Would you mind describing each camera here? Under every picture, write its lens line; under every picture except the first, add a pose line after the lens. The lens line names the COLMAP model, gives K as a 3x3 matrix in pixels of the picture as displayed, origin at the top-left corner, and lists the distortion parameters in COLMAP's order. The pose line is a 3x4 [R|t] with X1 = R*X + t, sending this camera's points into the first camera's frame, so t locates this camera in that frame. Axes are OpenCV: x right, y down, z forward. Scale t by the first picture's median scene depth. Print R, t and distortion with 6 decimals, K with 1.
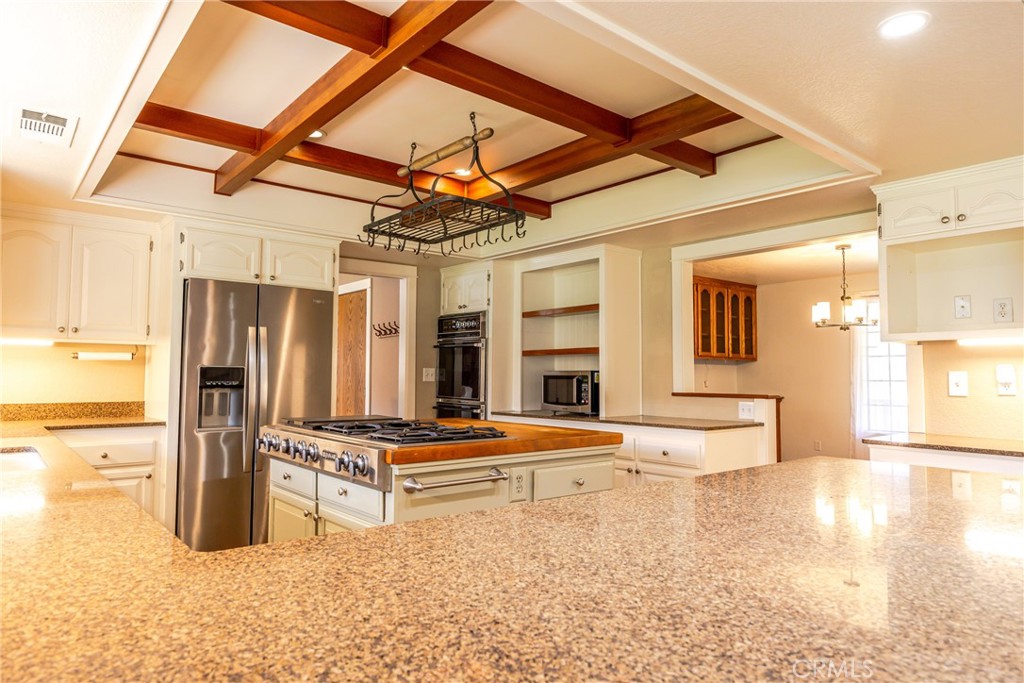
lens RADIAL K [[648.3, 0, 512.0], [0, 648.3, 341.5], [0, 0, 1]] dist [-0.003913, -0.000311]
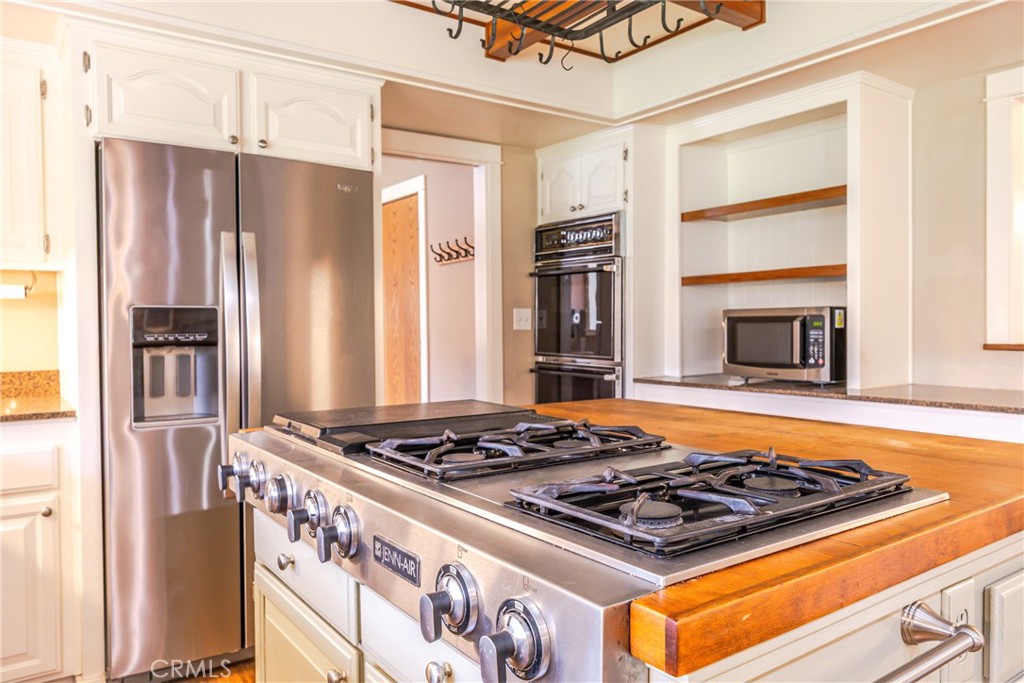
lens RADIAL K [[731.7, 0, 512.0], [0, 731.7, 341.5], [0, 0, 1]] dist [-0.001026, 0.001213]
pose [[0.997207, -0.011748, -0.073752, -0.104160], [0.017478, 0.996837, 0.077529, 0.021086], [0.072608, -0.078602, 0.994258, 0.346623]]
